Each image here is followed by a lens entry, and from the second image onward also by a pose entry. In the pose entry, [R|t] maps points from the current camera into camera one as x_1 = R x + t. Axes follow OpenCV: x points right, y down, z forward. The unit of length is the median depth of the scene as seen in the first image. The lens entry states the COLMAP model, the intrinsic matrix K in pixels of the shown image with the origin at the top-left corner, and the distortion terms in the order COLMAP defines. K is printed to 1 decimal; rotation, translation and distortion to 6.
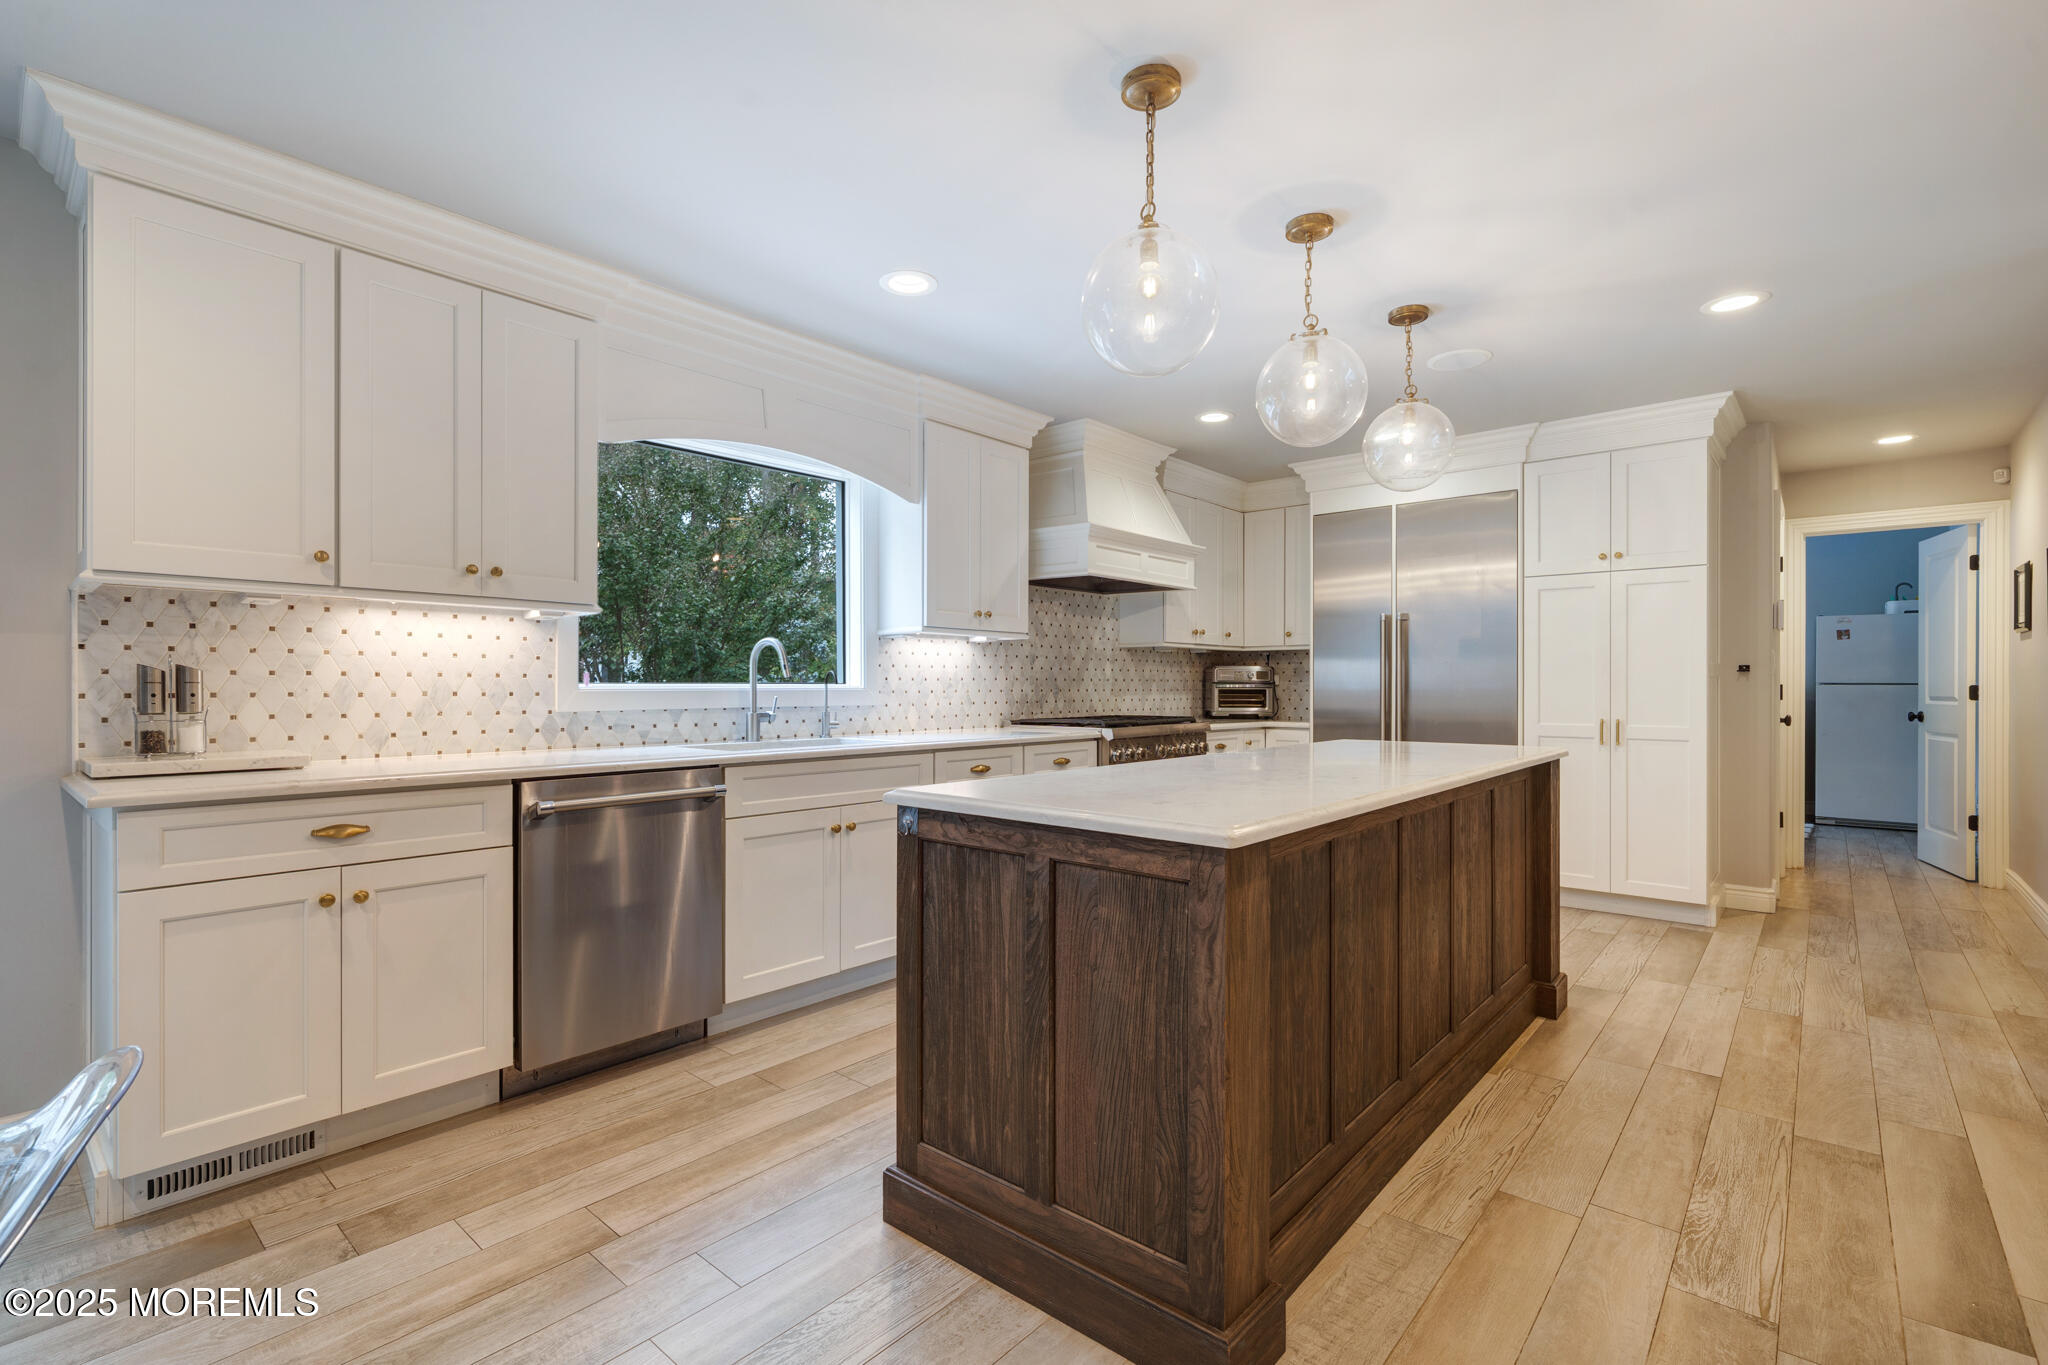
lens RADIAL K [[892.8, 0, 1026.2], [0, 892.8, 686.4], [0, 0, 1]] dist [-0.004859, 0.001113]
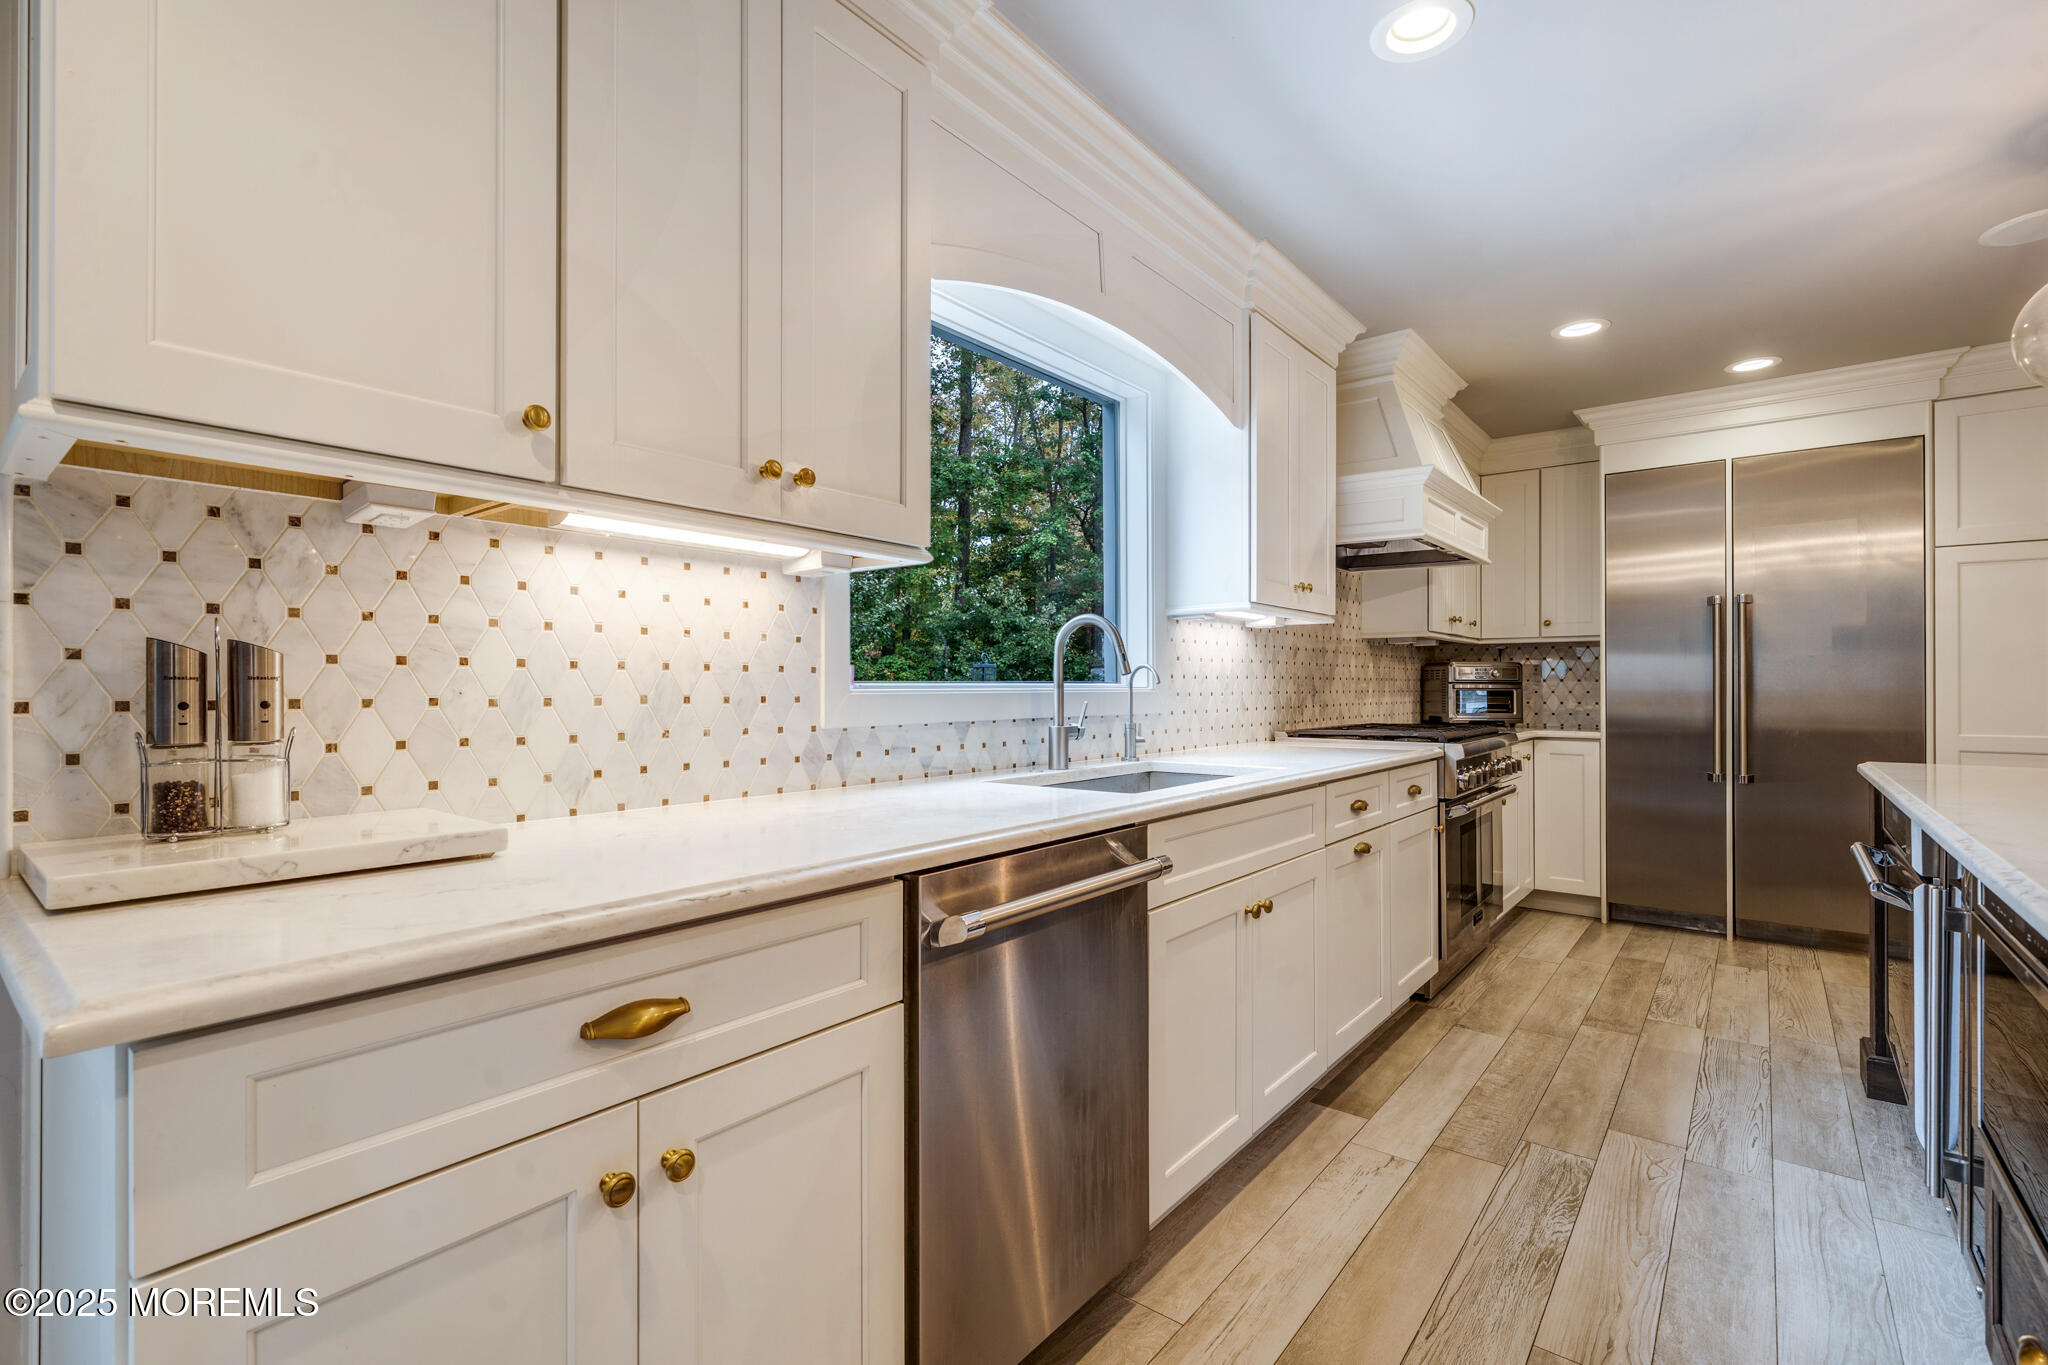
lens RADIAL K [[892.8, 0, 1022.6], [0, 892.8, 684.5], [0, 0, 1]] dist [-0.004859, 0.001113]
pose [[0.999465, 0.002812, 0.032600, -0.425934], [-0.002791, 0.999996, -0.000666, -0.001480], [-0.032601, 0.000574, 0.999468, 0.398647]]
